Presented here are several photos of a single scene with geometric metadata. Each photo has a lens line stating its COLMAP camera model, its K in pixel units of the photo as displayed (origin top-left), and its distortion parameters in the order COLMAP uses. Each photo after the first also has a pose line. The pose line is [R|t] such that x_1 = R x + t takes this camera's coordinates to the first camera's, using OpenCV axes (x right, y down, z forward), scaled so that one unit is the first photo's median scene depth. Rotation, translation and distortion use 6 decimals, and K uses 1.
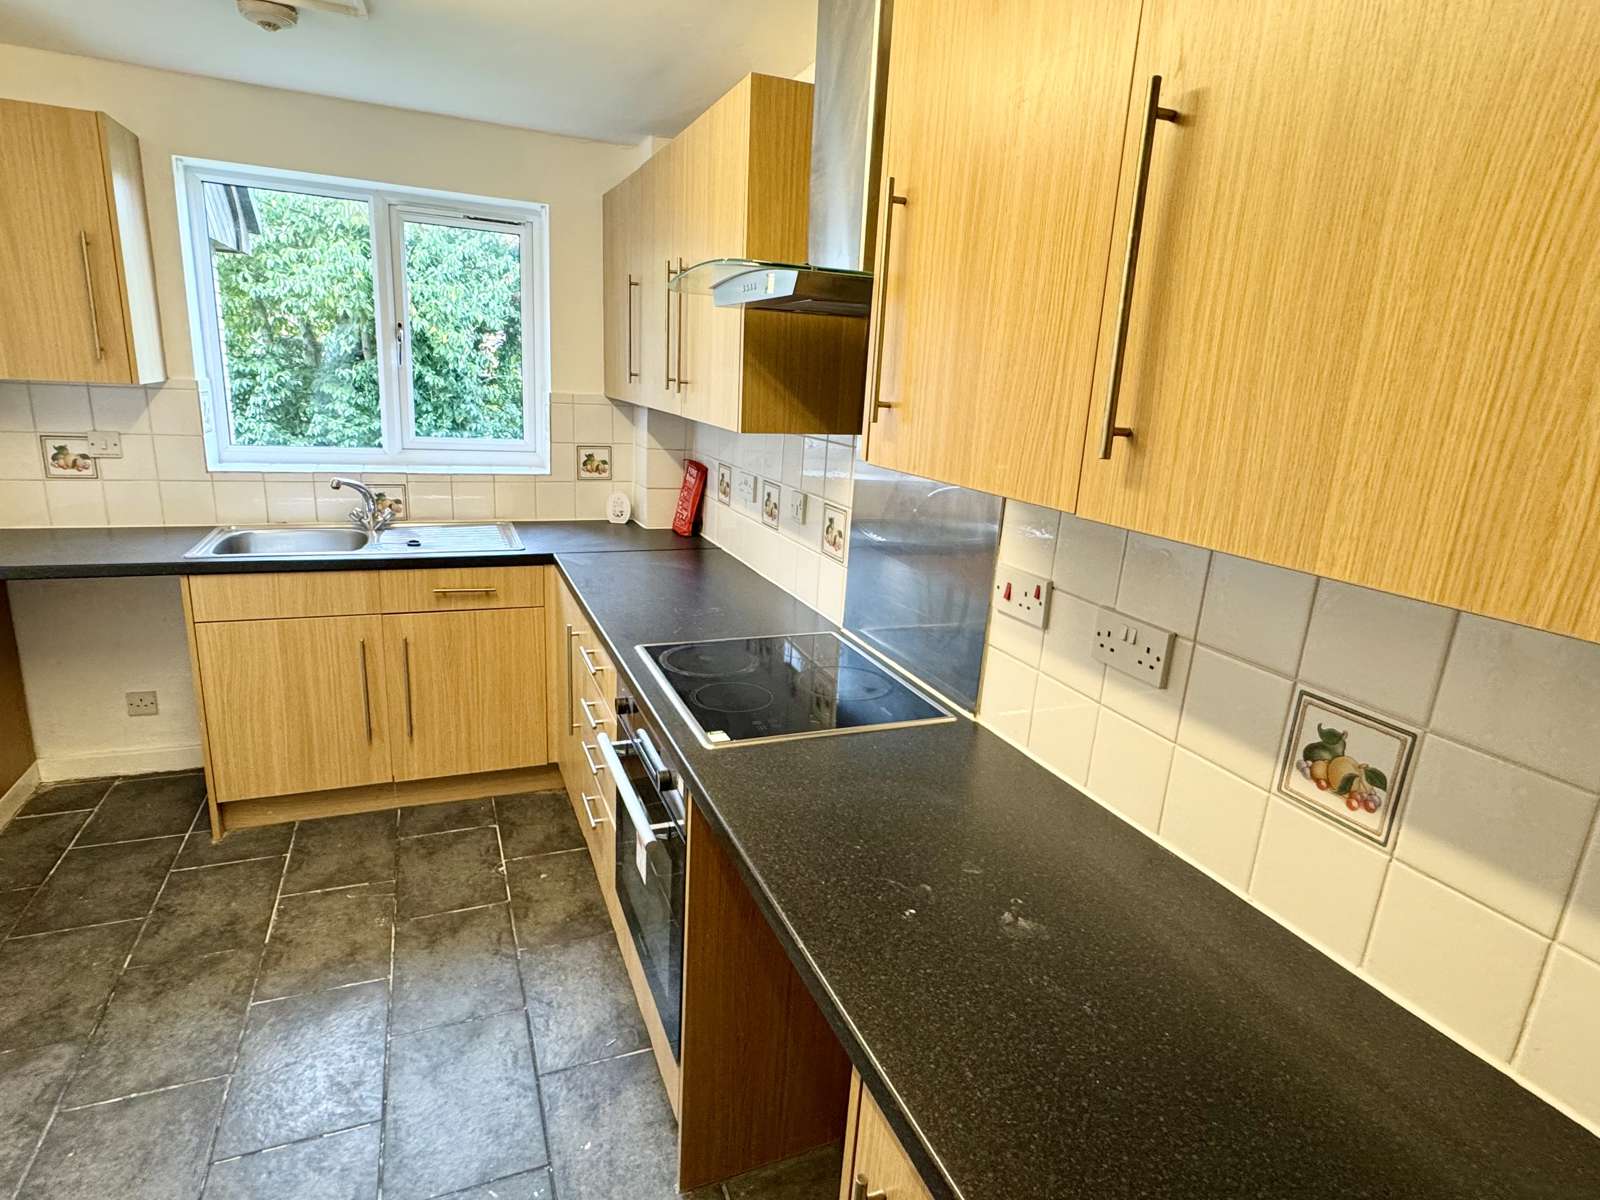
lens RADIAL K [[850.9, 0, 800.0], [0, 850.9, 600.0], [0, 0, 1]] dist [0.000167, 0.001122]
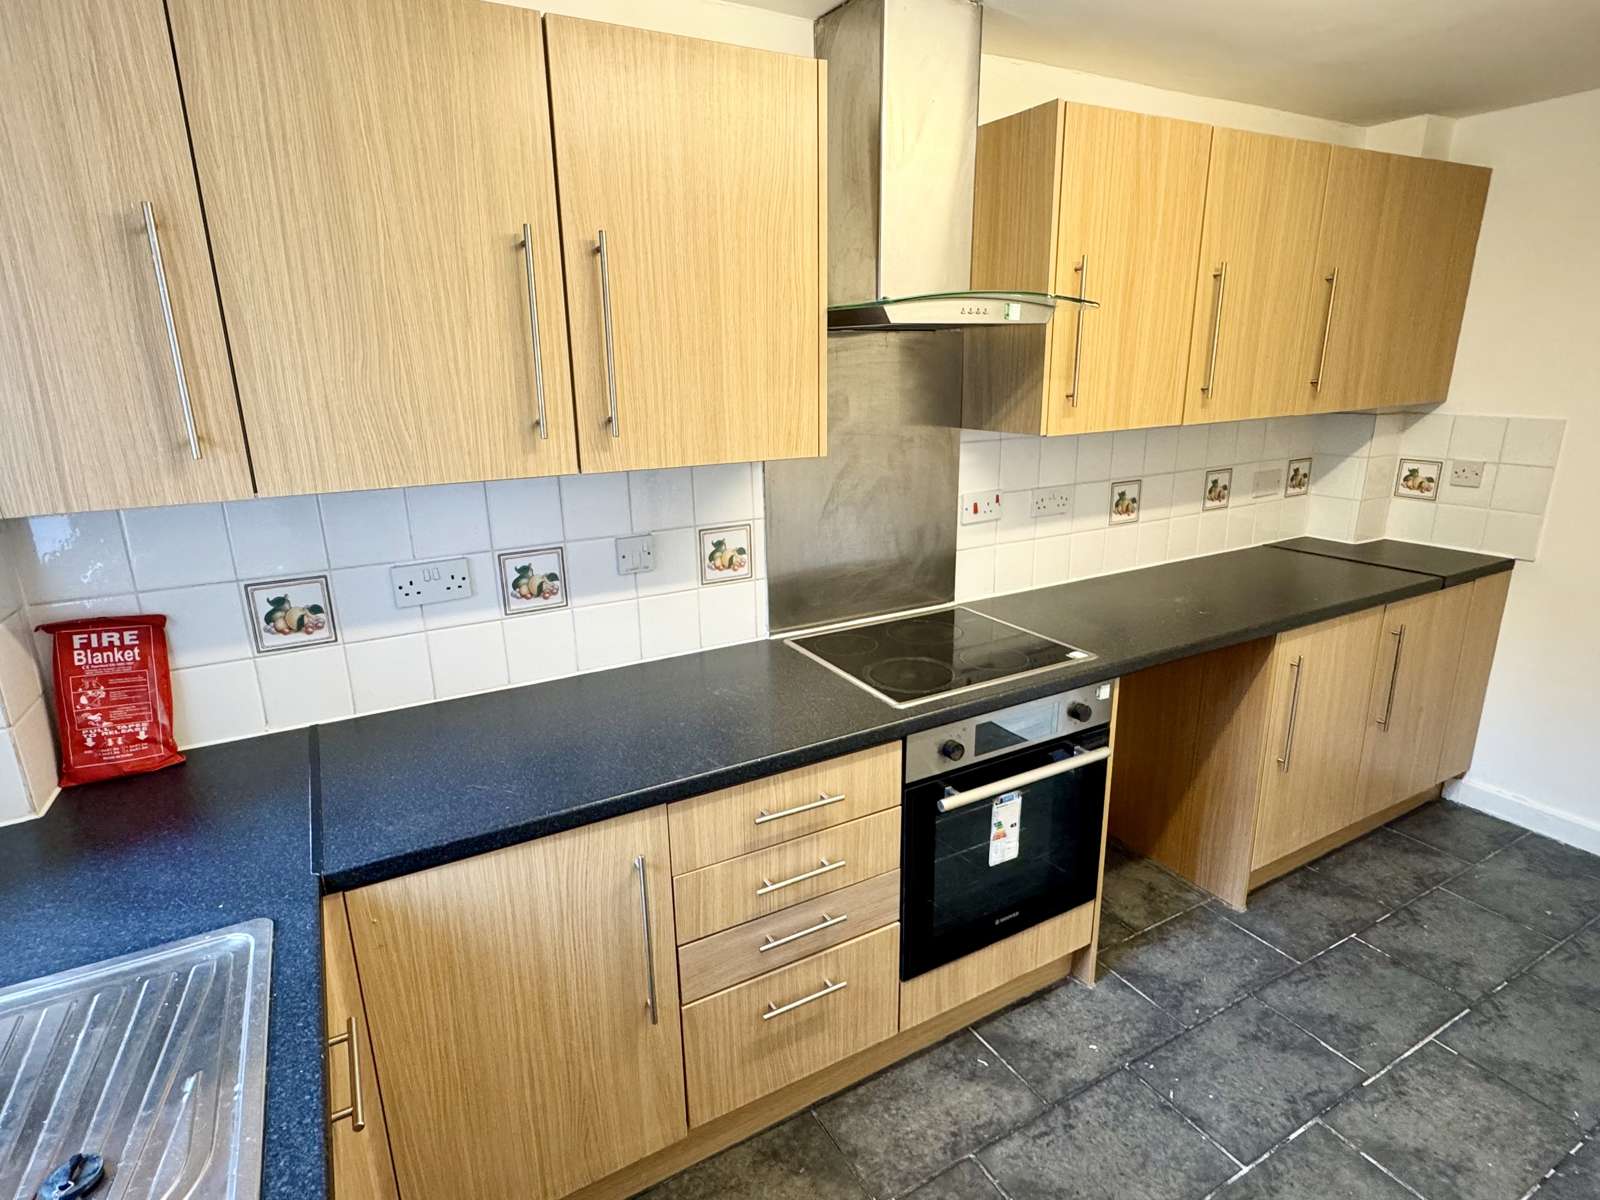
lens RADIAL K [[850.9, 0, 800.0], [0, 850.9, 600.0], [0, 0, 1]] dist [0.000167, 0.001122]
pose [[-0.113214, -0.324577, 0.939059, -1.259189], [0.265894, 0.900766, 0.343398, -0.486688], [-0.957331, 0.288567, -0.015676, 1.394531]]
